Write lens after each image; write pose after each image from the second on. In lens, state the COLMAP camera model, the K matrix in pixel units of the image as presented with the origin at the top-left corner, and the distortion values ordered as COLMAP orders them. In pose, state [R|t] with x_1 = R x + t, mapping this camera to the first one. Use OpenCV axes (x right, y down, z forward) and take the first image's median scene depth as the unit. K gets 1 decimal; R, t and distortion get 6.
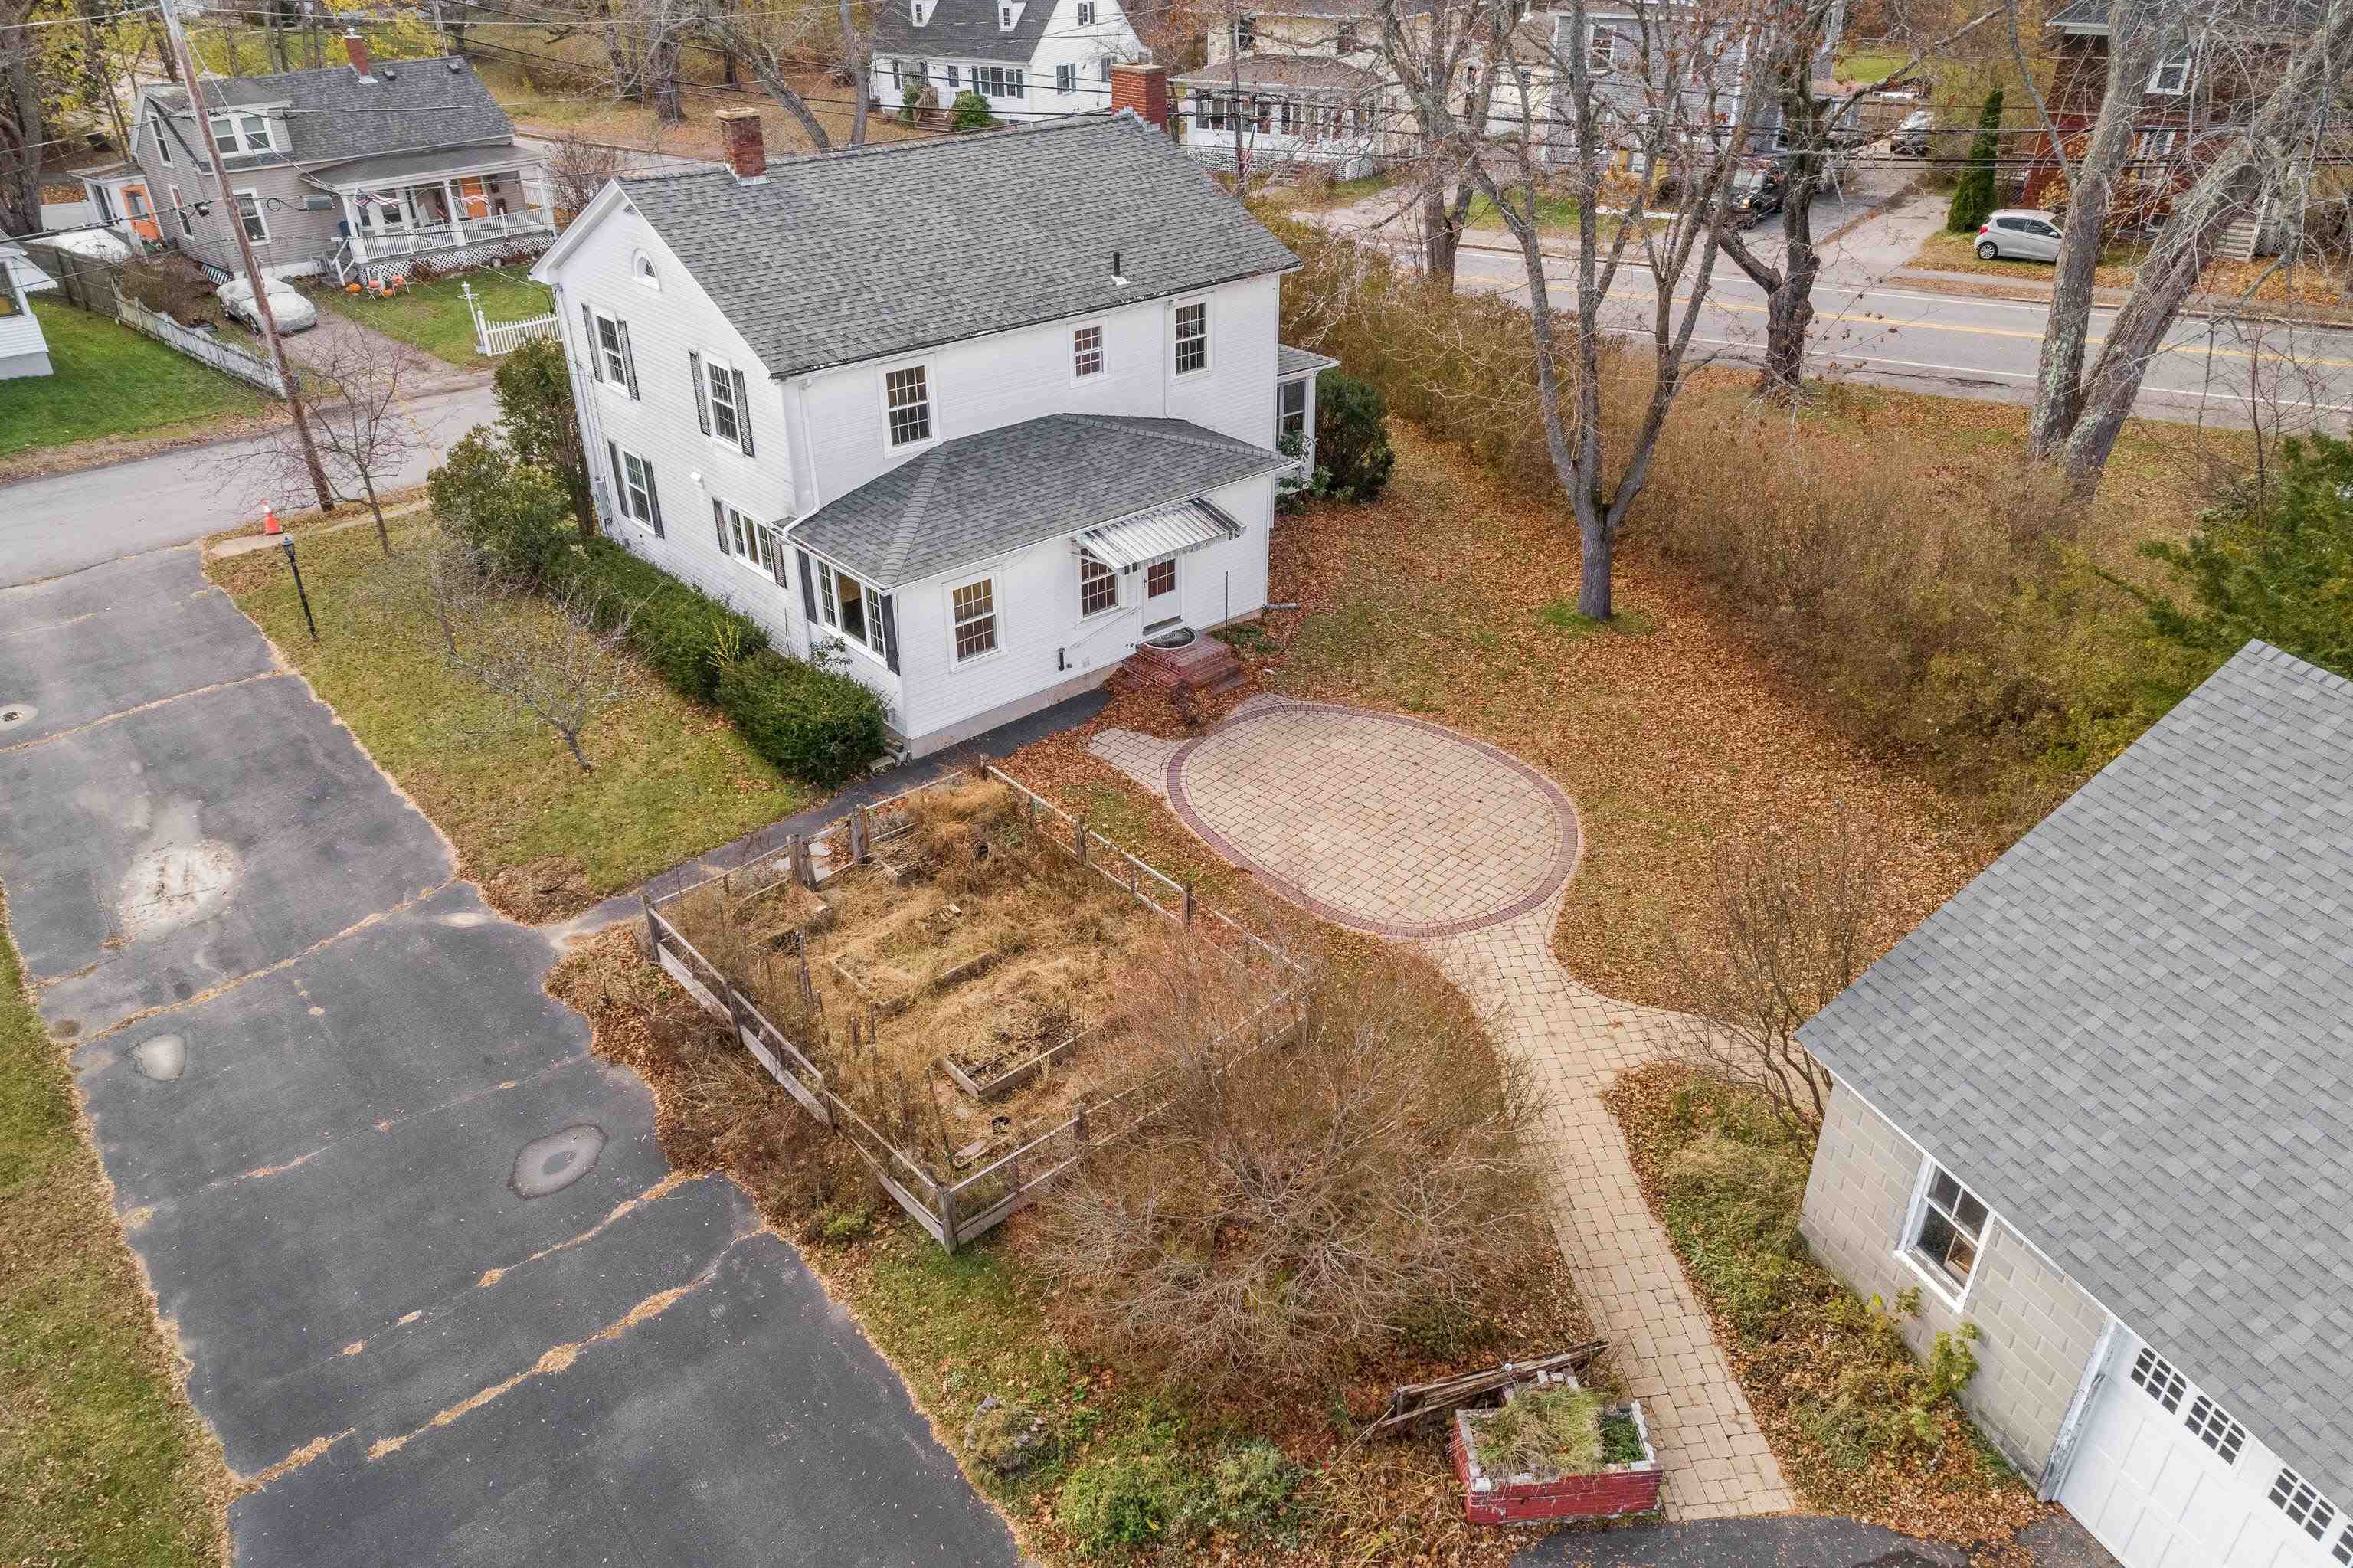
lens RADIAL K [[1592.6, 0, 1176.5], [0, 1592.6, 784.0], [0, 0, 1]] dist [0.001222, -0.002256]
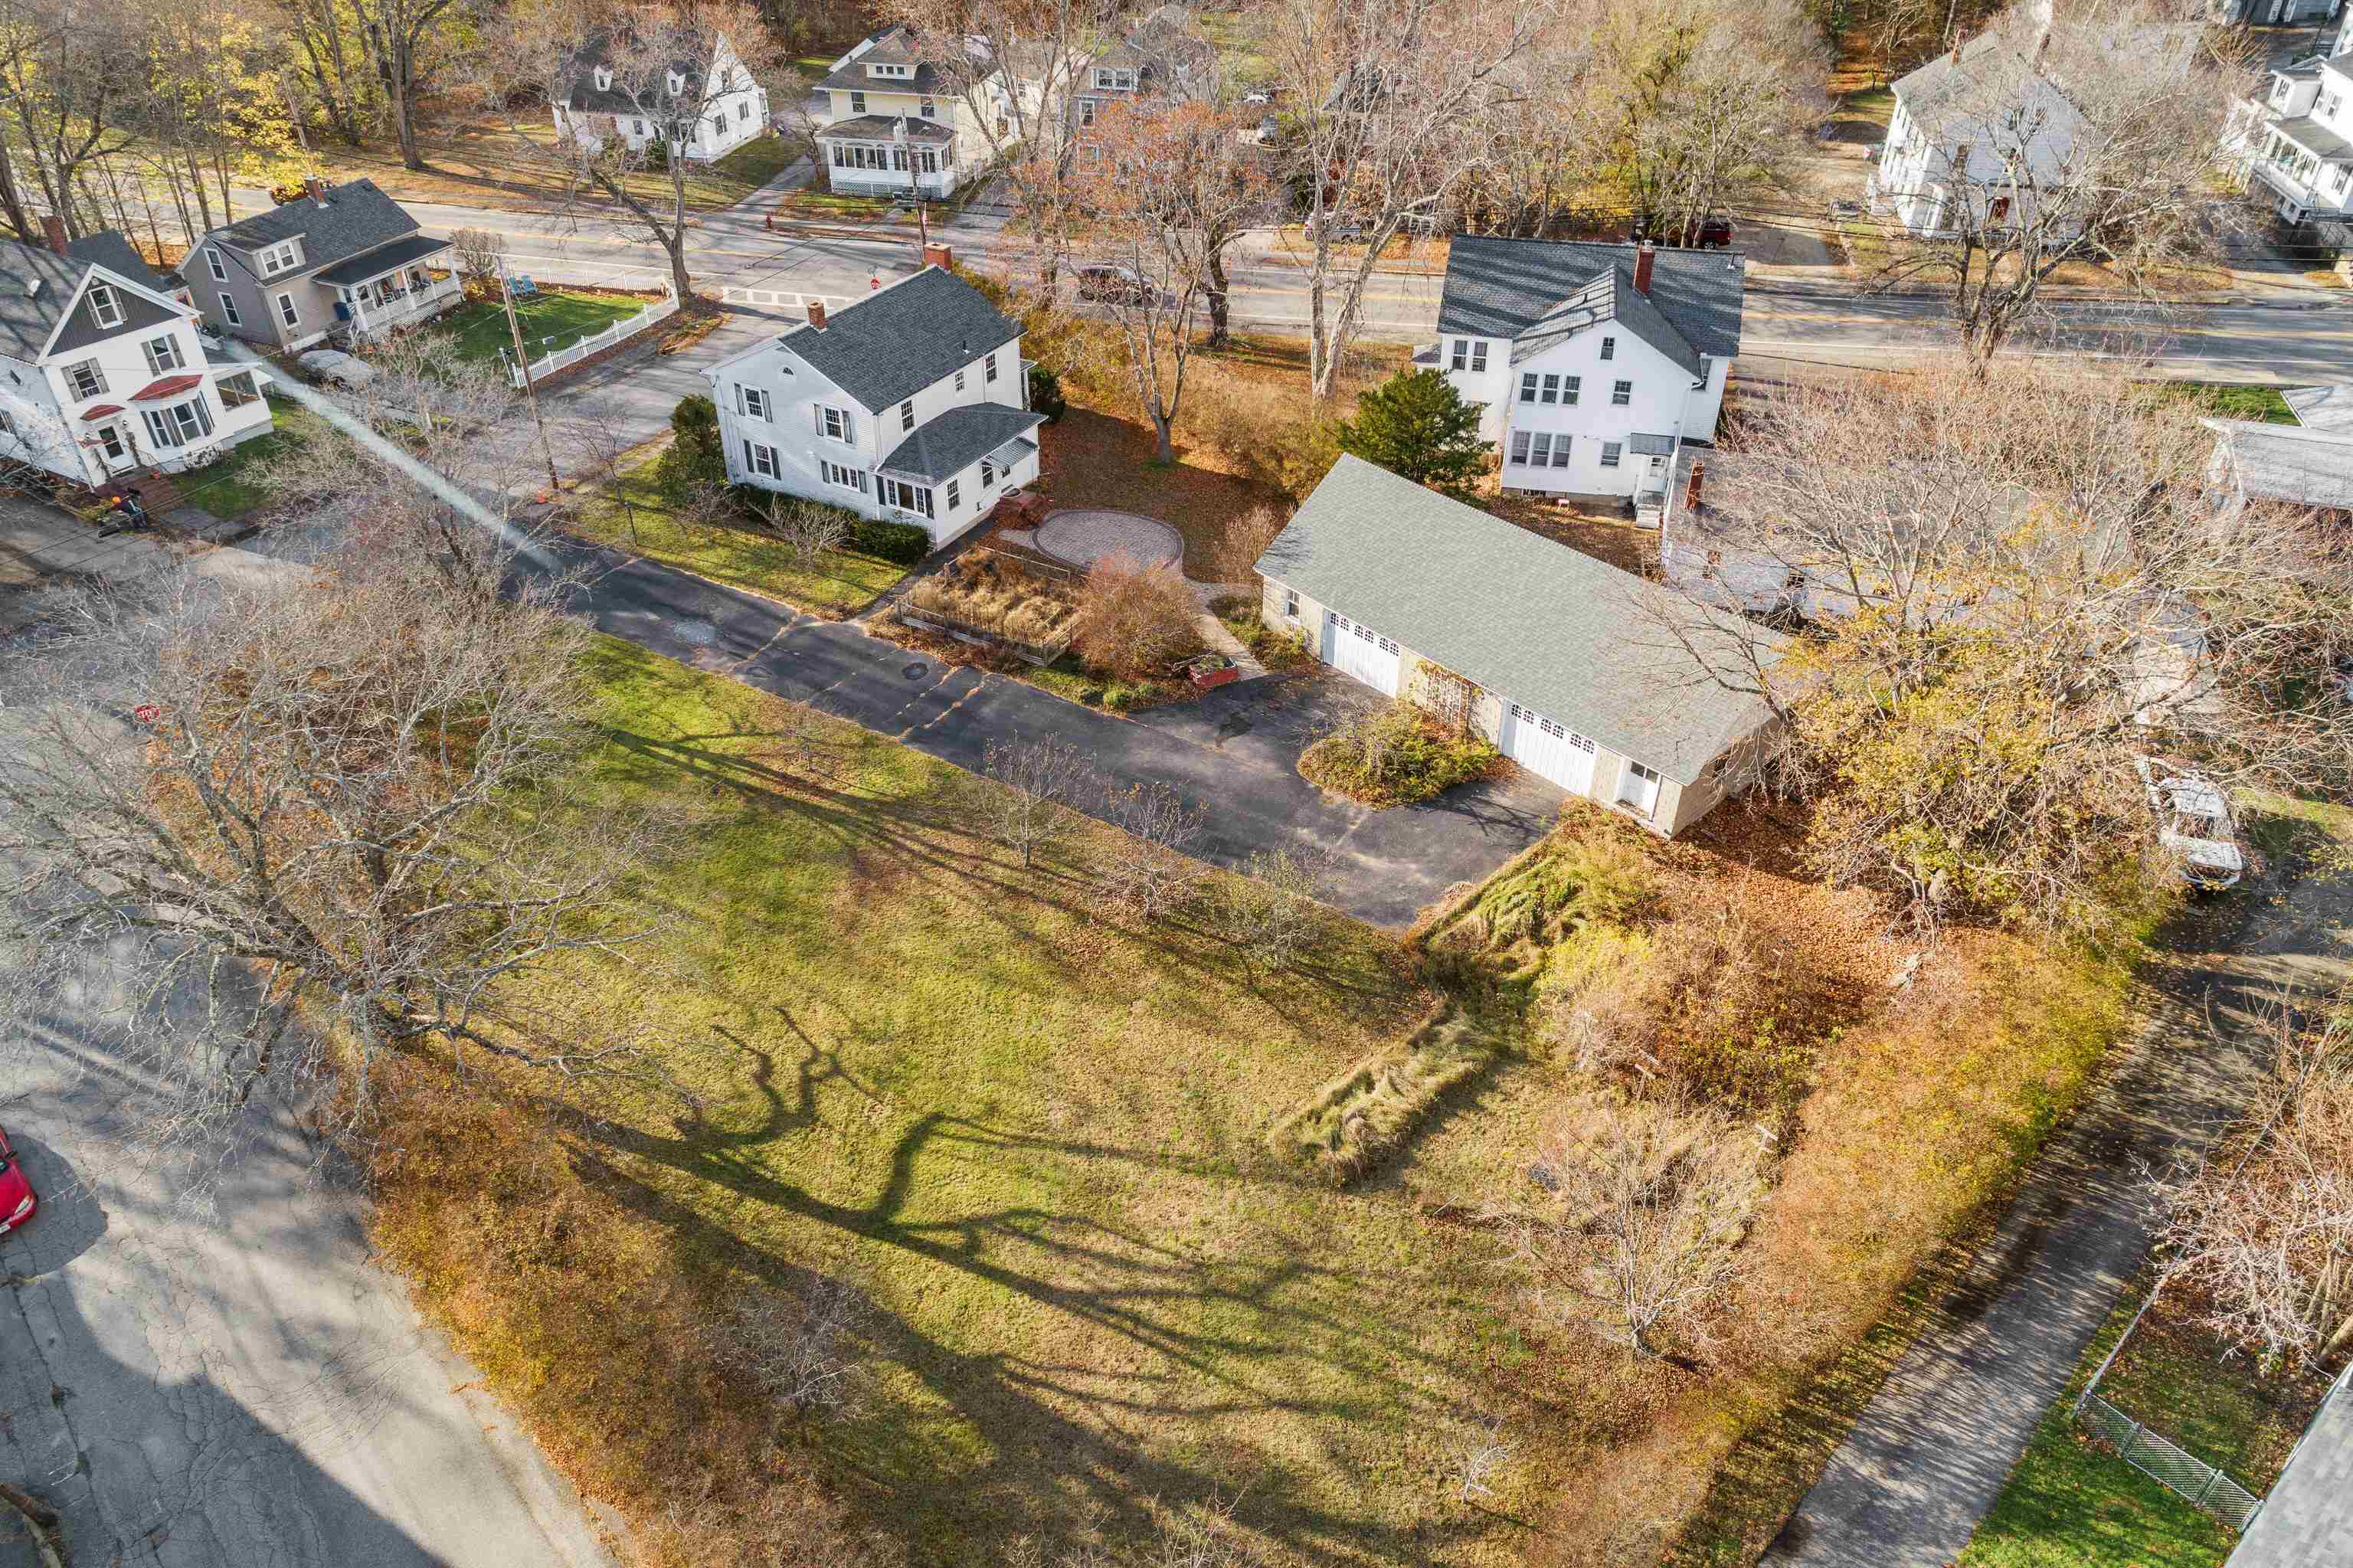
lens RADIAL K [[1592.6, 0, 1176.5], [0, 1592.6, 784.0], [0, 0, 1]] dist [0.001222, -0.002256]
pose [[0.941967, -0.185091, 0.280070, -0.581462], [0.157380, 0.980391, 0.118593, 0.108218], [-0.296528, -0.067633, 0.952626, -1.601169]]
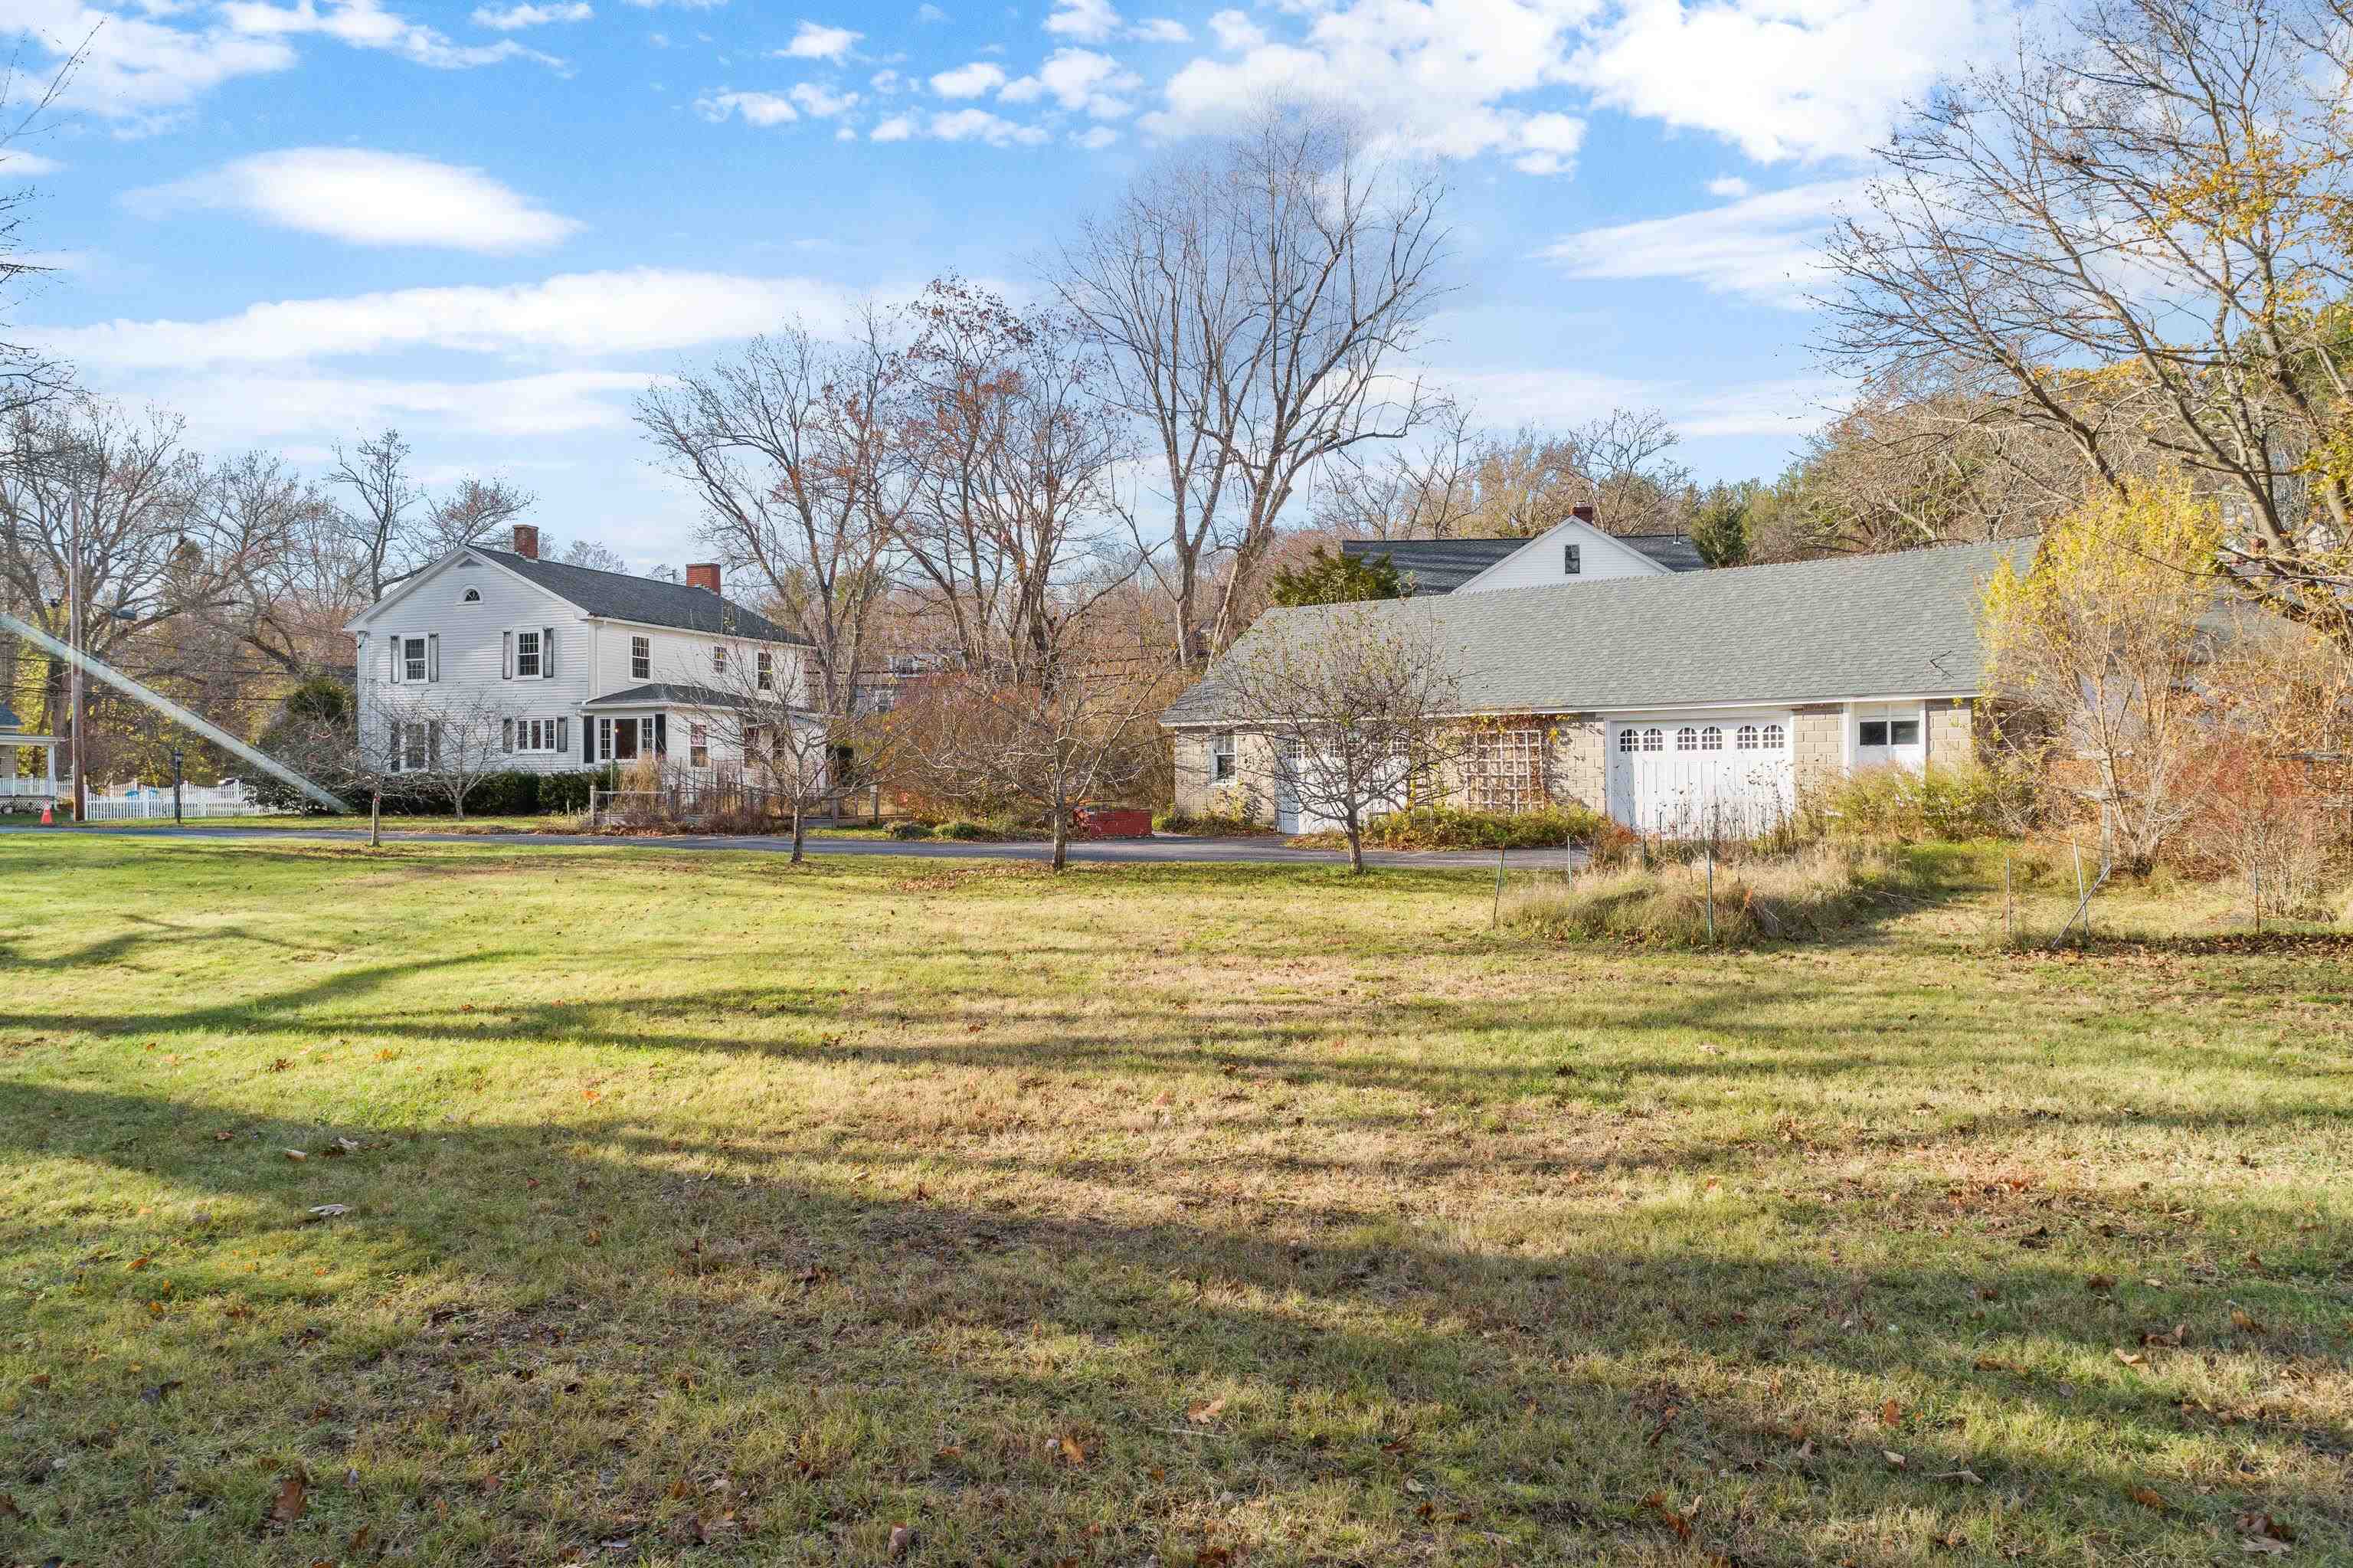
lens RADIAL K [[1592.6, 0, 1176.5], [0, 1592.6, 784.0], [0, 0, 1]] dist [0.001222, -0.002256]
pose [[0.883236, 0.005484, 0.468896, -0.473104], [0.234332, 0.860968, -0.451468, 0.840447], [-0.406180, 0.508630, 0.759153, -0.549172]]
